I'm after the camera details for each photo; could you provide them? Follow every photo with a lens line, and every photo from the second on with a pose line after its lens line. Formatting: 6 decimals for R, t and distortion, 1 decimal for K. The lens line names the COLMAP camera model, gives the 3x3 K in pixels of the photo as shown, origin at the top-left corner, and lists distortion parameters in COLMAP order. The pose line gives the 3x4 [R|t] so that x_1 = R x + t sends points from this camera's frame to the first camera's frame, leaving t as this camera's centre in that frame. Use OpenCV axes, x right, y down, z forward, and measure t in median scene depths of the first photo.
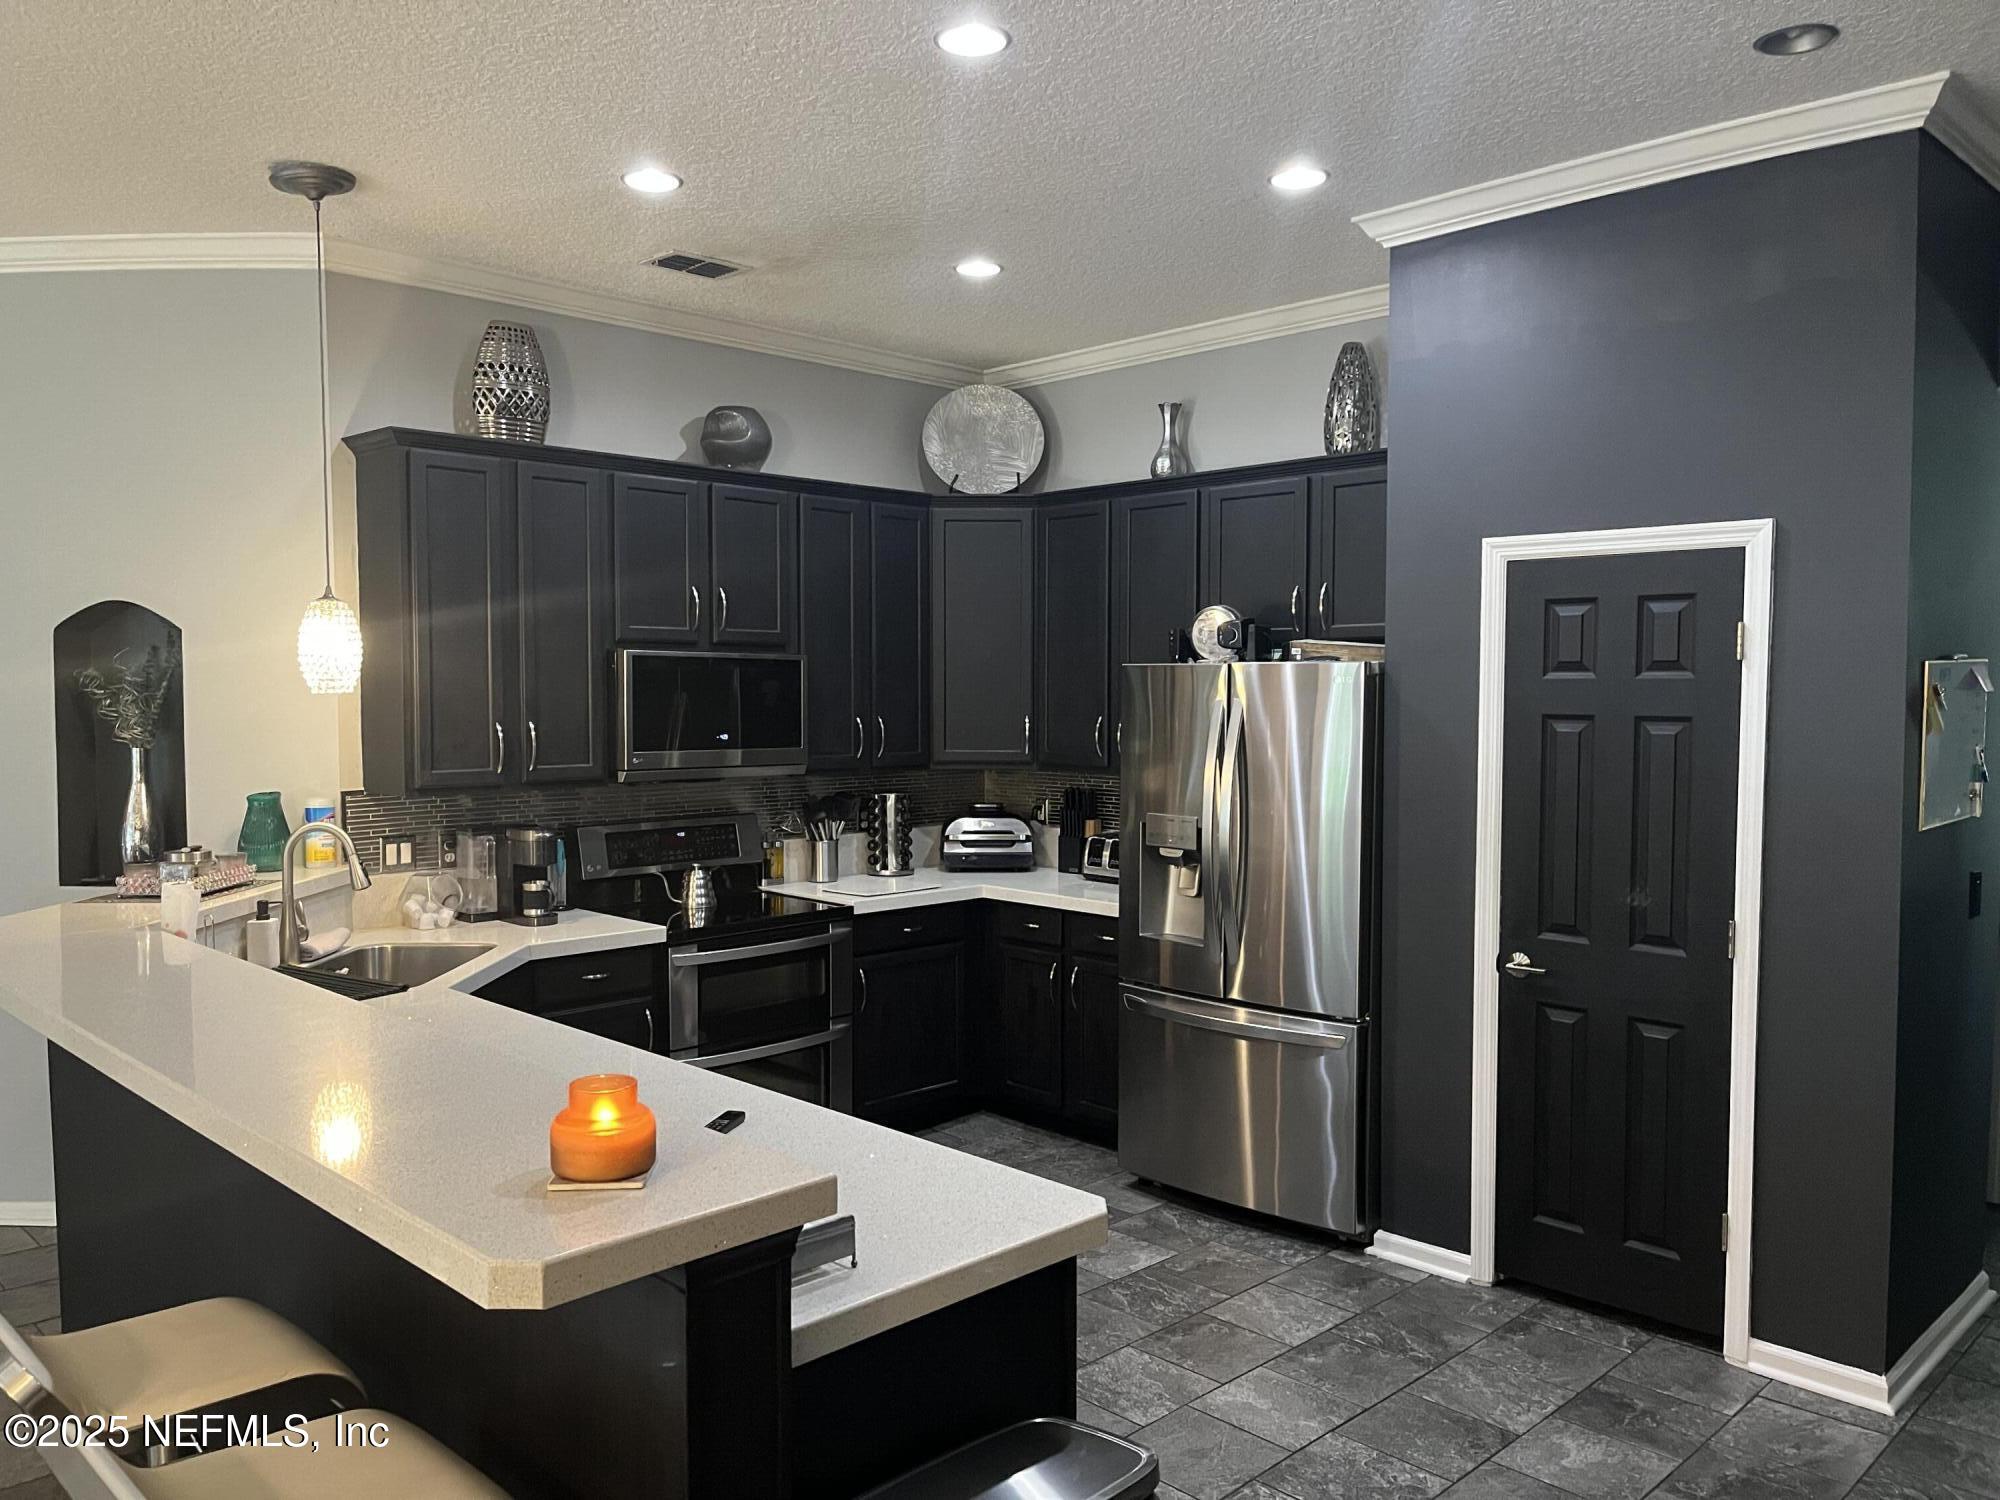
lens RADIAL K [[1471.5, 0, 995.7], [0, 1471.5, 746.7], [0, 0, 1]] dist [0.073461, -0.121084]
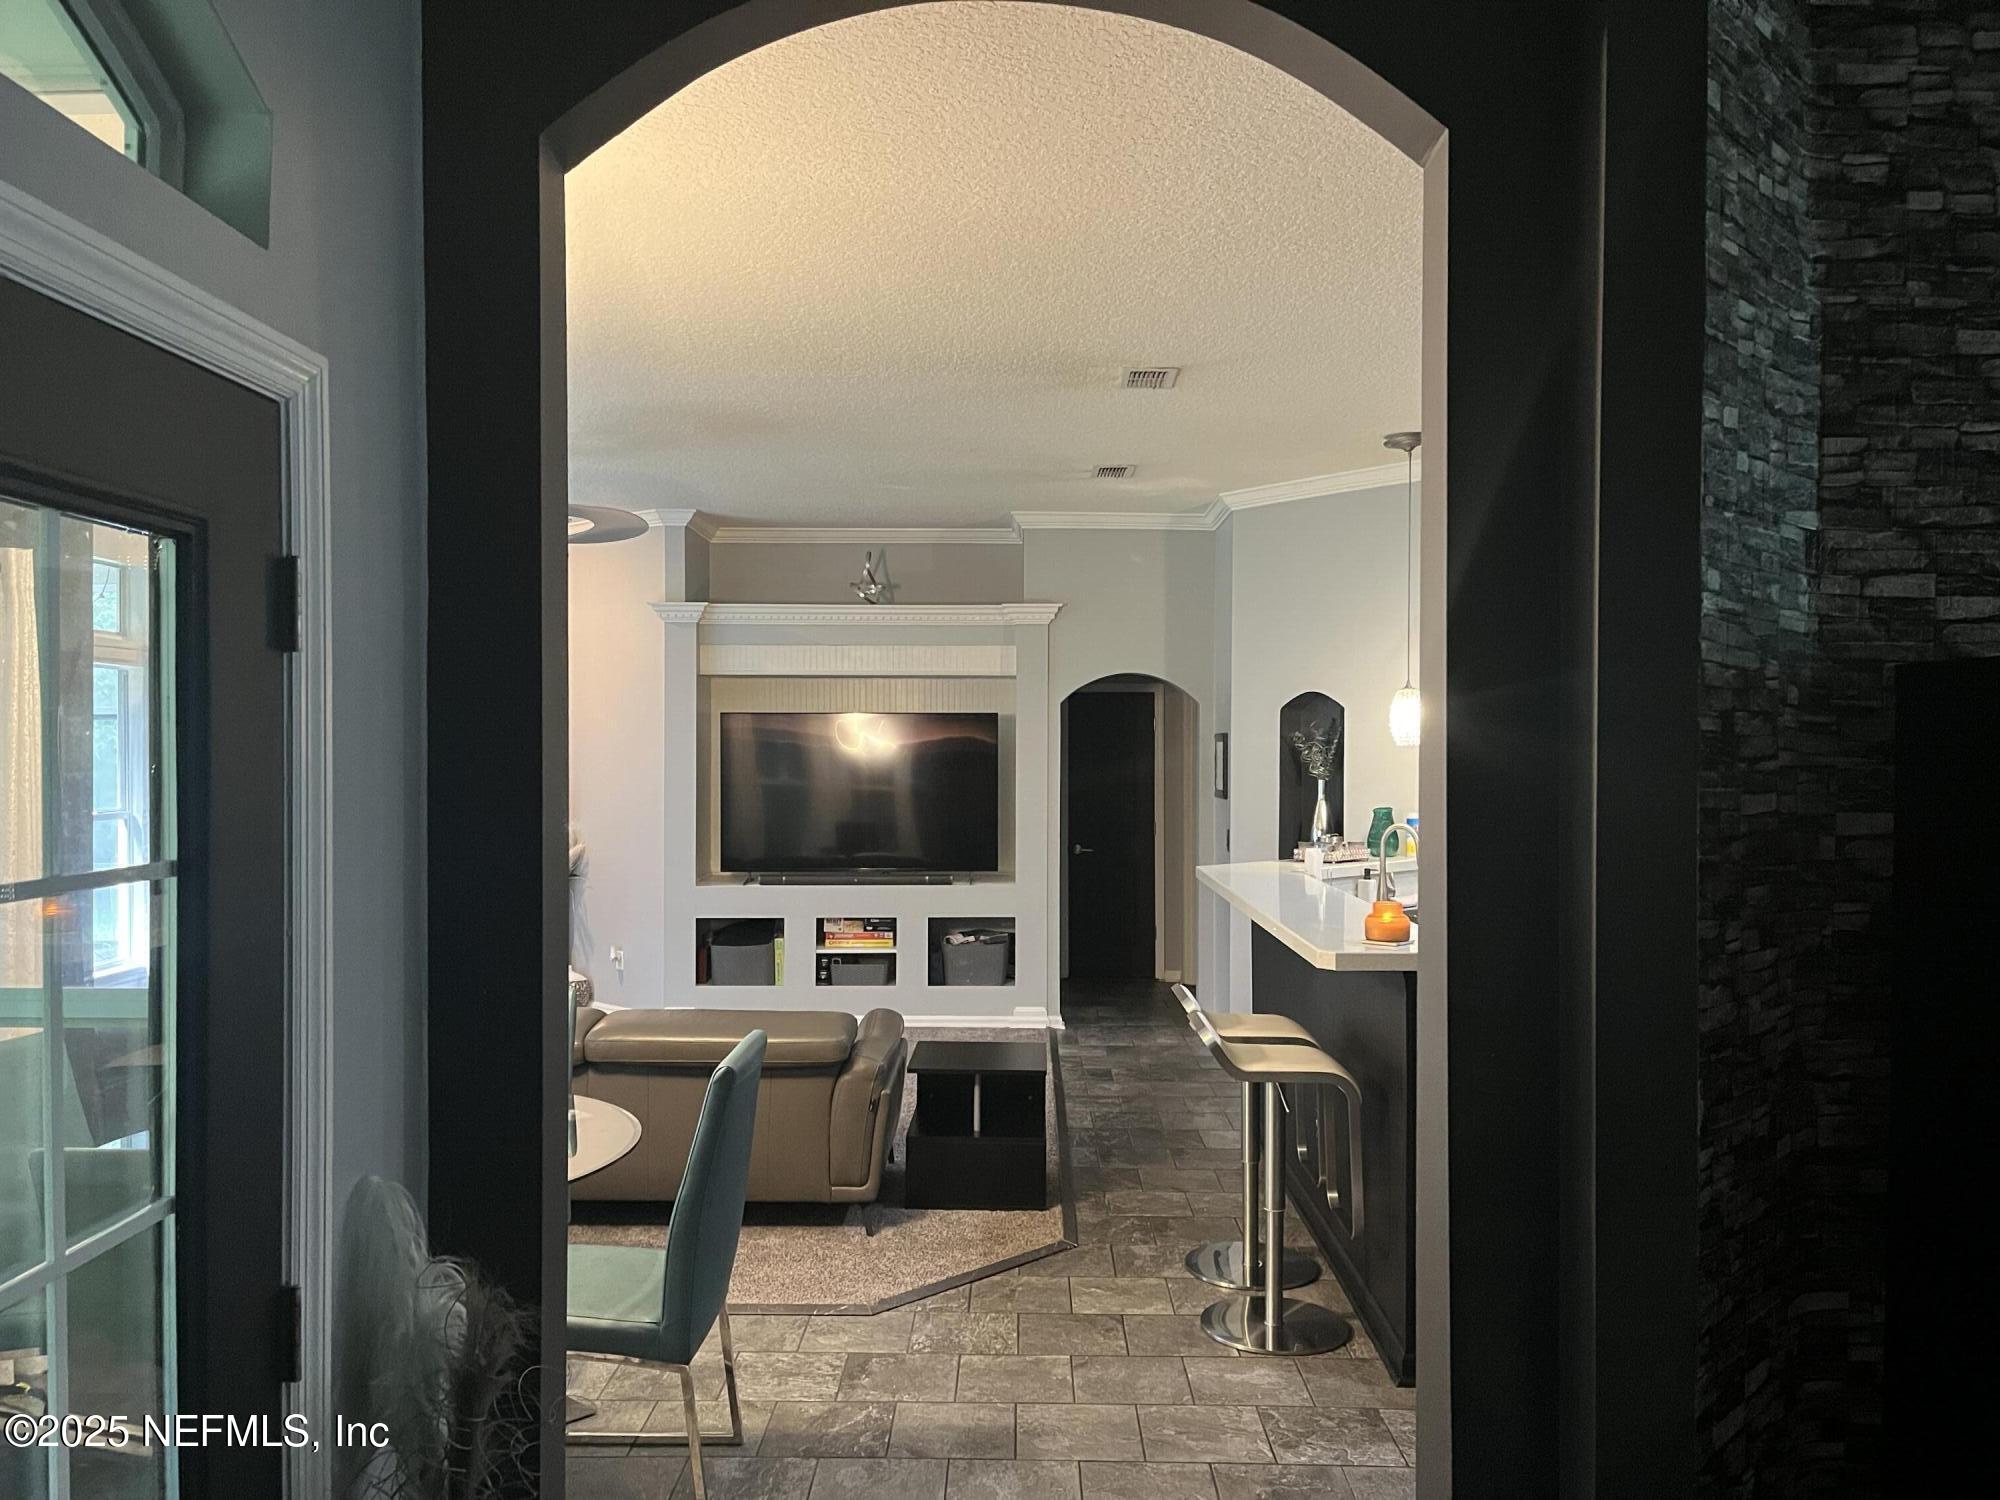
lens RADIAL K [[1527.3, 0, 1001.5], [0, 1527.3, 712.5], [0, 0, 1]] dist [0.083224, -0.139826]
pose [[0.697063, -0.010523, -0.716933, 0.420445], [-0.033477, 0.998324, -0.047203, 0.019470], [0.716228, 0.056904, 0.695542, -0.469380]]
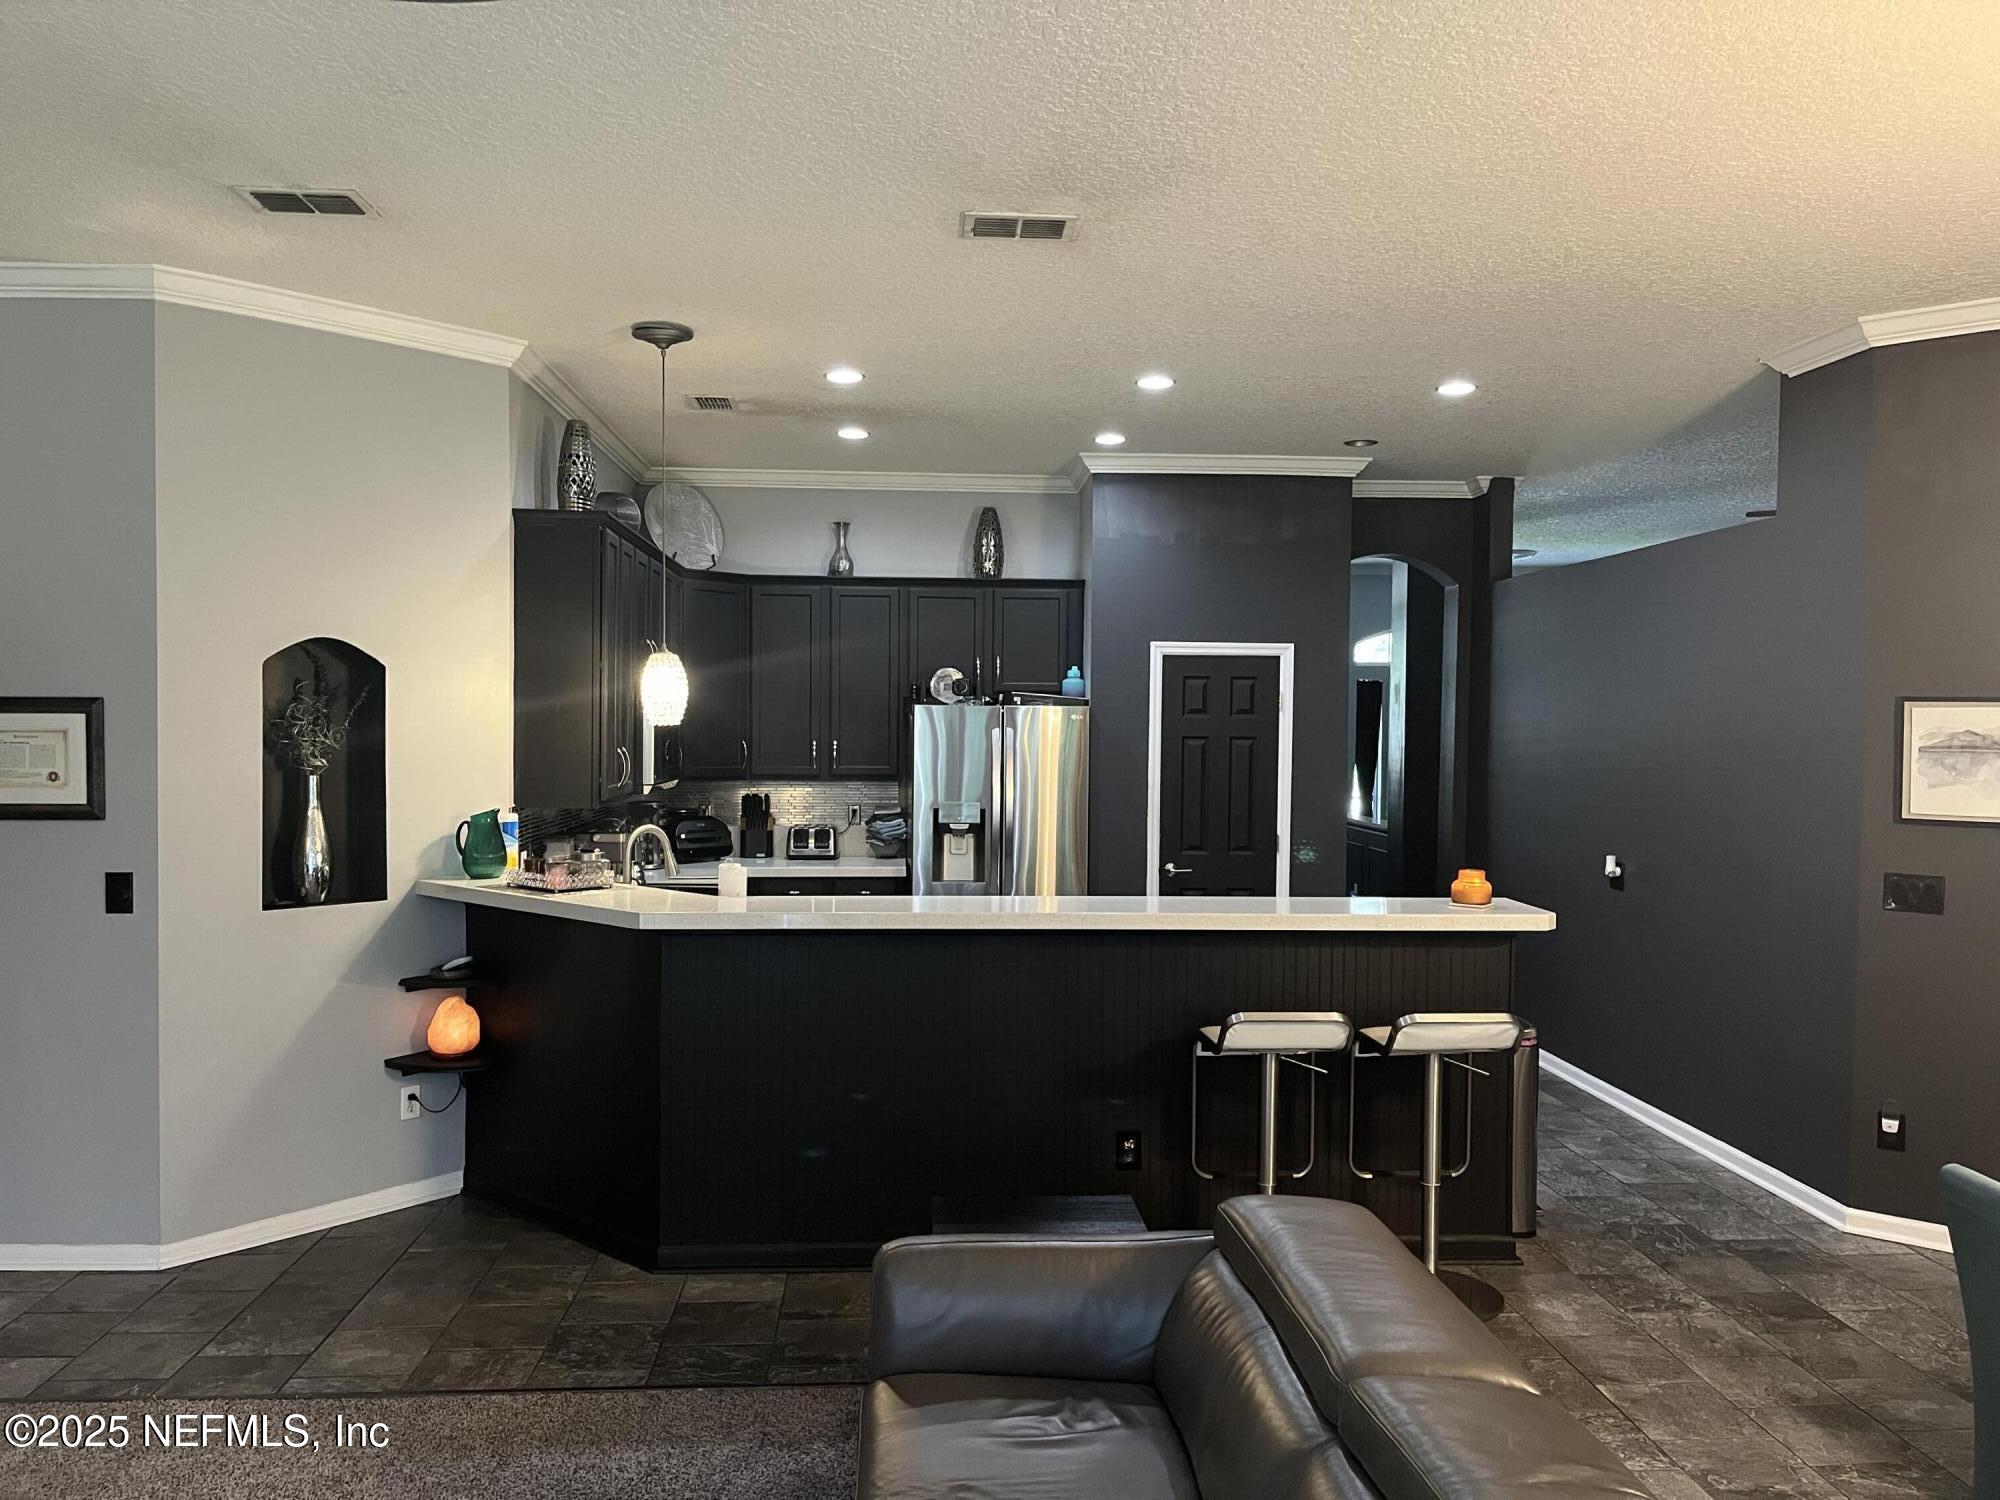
lens RADIAL K [[1471.5, 0, 995.7], [0, 1471.5, 746.7], [0, 0, 1]] dist [0.073461, -0.121084]
pose [[0.670982, -0.011666, 0.741382, -1.104610], [0.021678, 0.999757, -0.003888, -0.005759], [-0.741157, 0.018680, 0.671072, -0.084184]]
